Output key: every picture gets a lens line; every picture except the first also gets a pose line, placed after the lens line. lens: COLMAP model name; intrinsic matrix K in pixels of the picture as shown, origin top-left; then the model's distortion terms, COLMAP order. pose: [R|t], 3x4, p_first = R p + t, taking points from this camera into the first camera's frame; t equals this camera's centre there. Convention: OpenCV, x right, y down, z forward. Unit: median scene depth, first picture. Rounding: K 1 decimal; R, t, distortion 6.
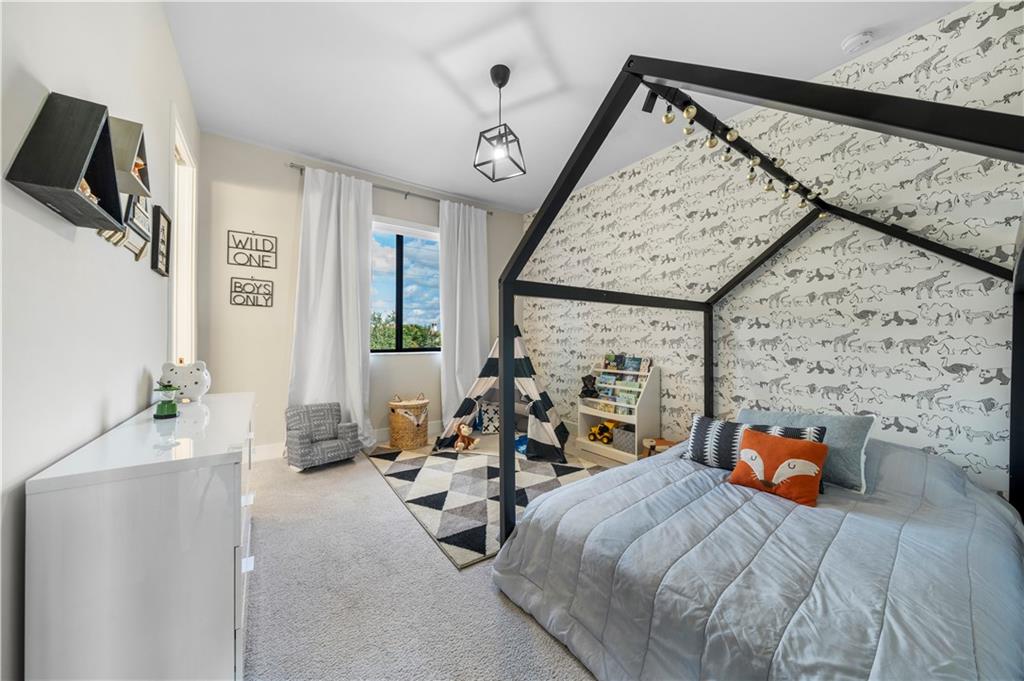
lens RADIAL K [[347.9, 0, 511.3], [0, 347.9, 338.2], [0, 0, 1]] dist [-0.012193, -0.000288]
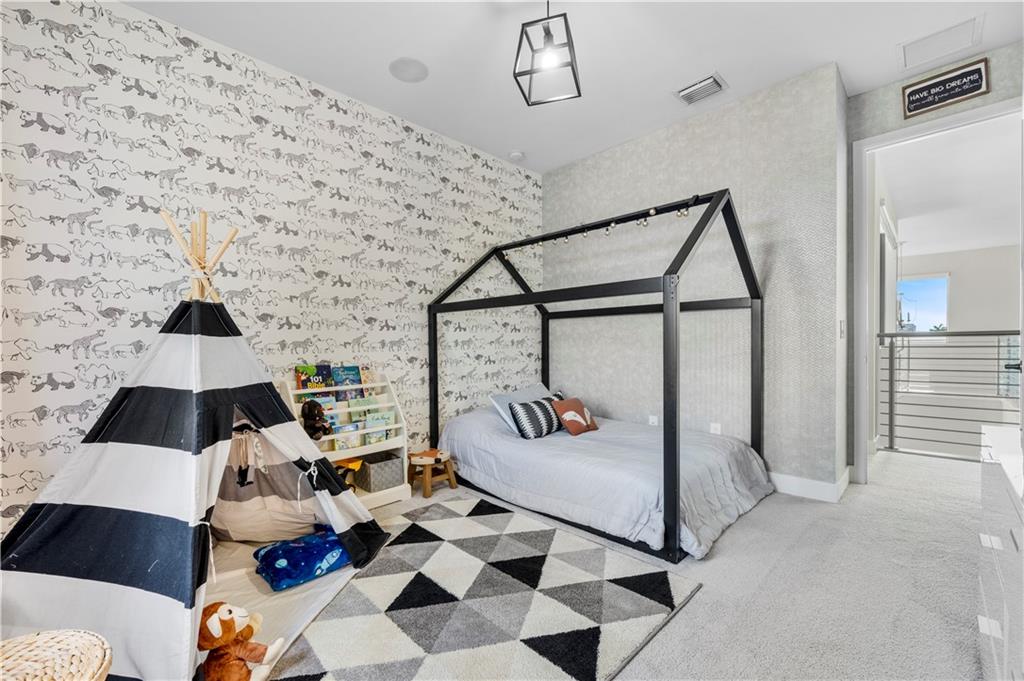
lens RADIAL K [[413.9, 0, 510.2], [0, 413.9, 350.5], [0, 0, 1]] dist [-0.001525, 0.000173]
pose [[-0.145093, -0.023703, 0.989134, -0.577335], [0.001516, 0.999707, 0.024179, 0.002567], [-0.989417, 0.005008, -0.145014, 0.825898]]
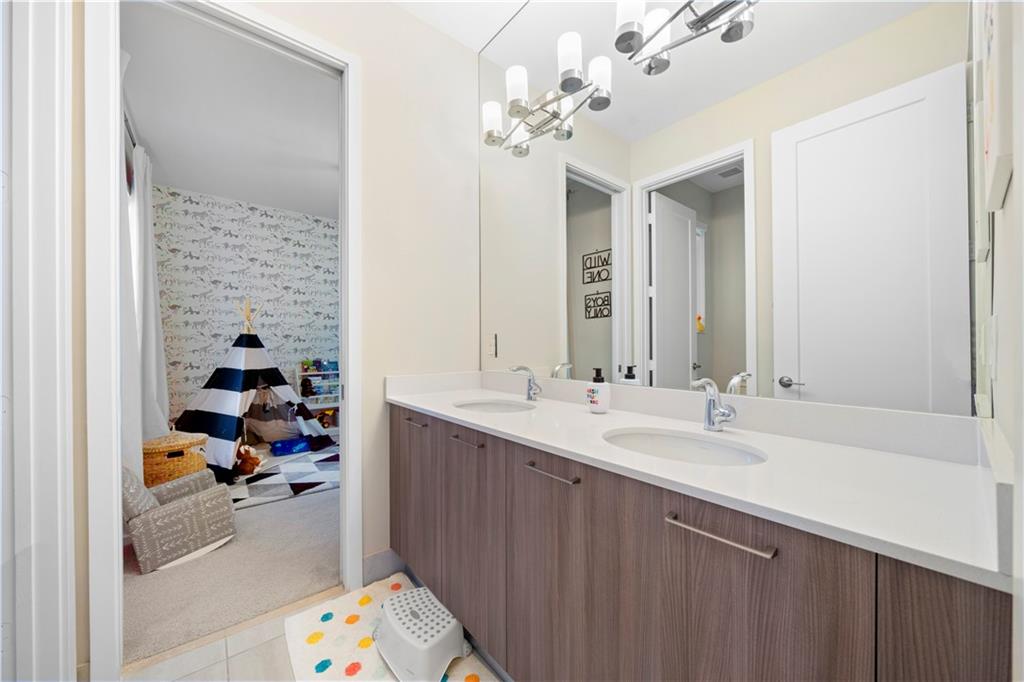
lens RADIAL K [[359.8, 0, 513.1], [0, 359.8, 343.2], [0, 0, 1]] dist [-0.007105, -0.000254]
pose [[-0.055383, -0.003392, 0.998459, -1.157671], [-0.008307, 0.999961, 0.002937, -0.028009], [-0.998431, -0.008132, -0.055409, 0.376838]]
